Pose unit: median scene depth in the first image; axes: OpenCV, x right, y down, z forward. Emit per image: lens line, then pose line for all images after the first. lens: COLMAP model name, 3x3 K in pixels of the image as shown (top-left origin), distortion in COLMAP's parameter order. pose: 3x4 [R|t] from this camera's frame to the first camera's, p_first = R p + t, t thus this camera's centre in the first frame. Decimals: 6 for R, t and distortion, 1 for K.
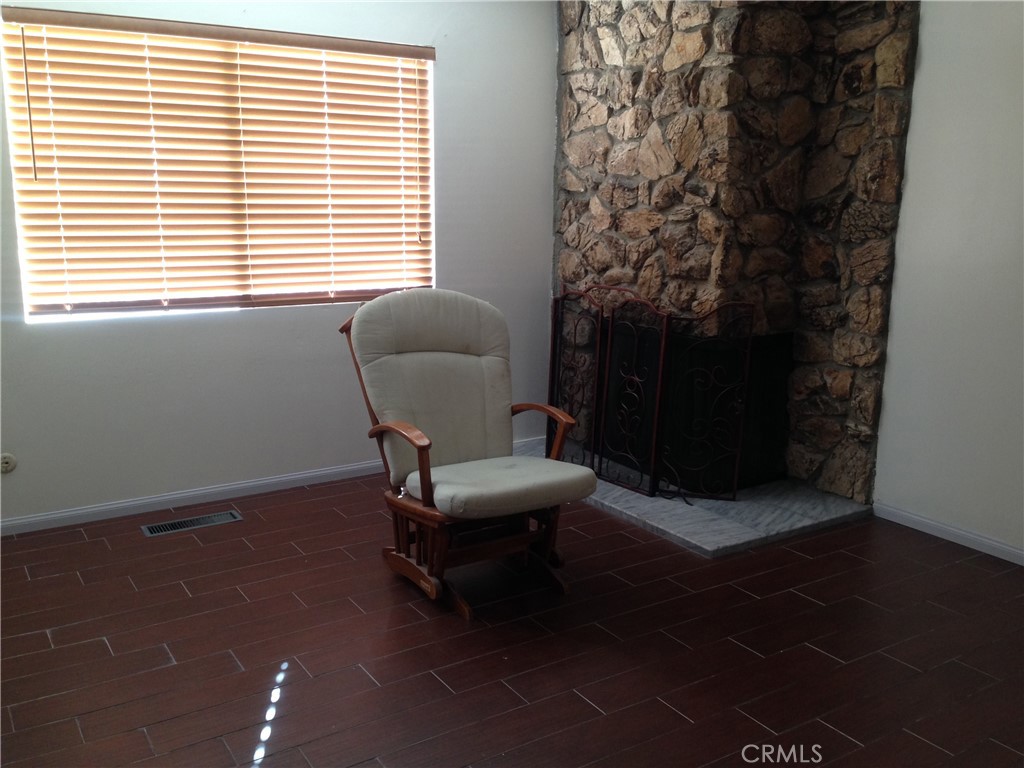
lens RADIAL K [[886.2, 0, 512.0], [0, 886.2, 385.0], [0, 0, 1]] dist [0.050648, -0.137246]
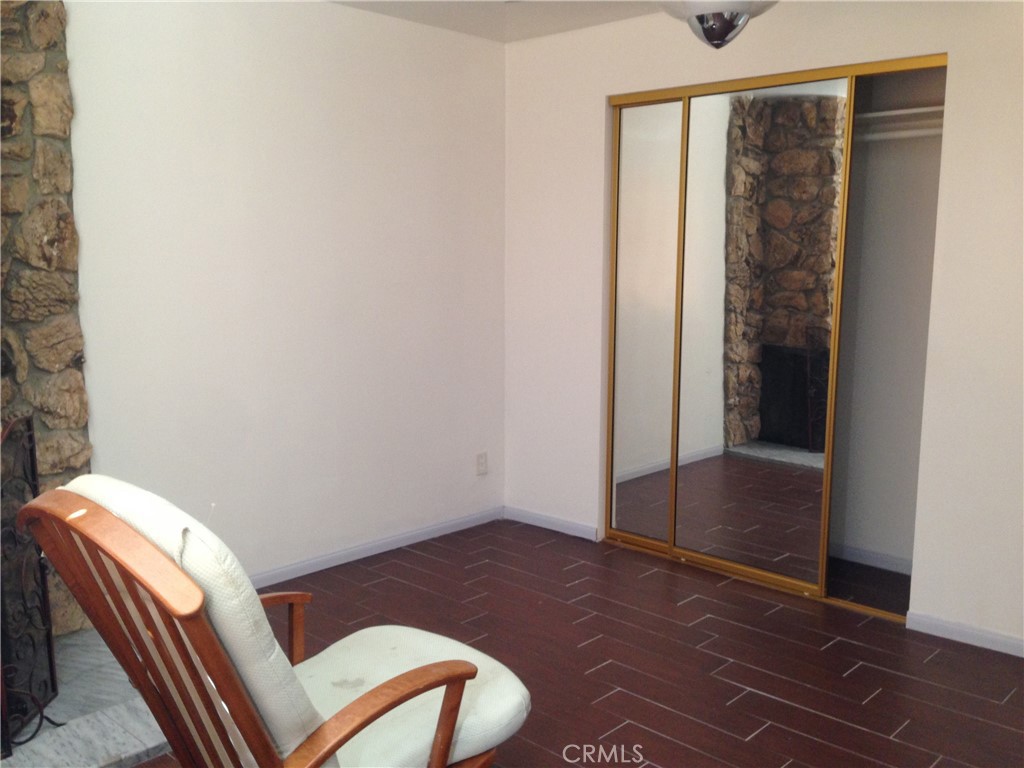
lens RADIAL K [[886.2, 0, 513.0], [0, 886.2, 384.0], [0, 0, 1]] dist [0.050648, -0.137246]
pose [[-0.248623, -0.137822, 0.958745, -0.505182], [0.193217, 0.962874, 0.188521, -0.178301], [-0.949133, 0.232117, -0.212763, 0.799943]]
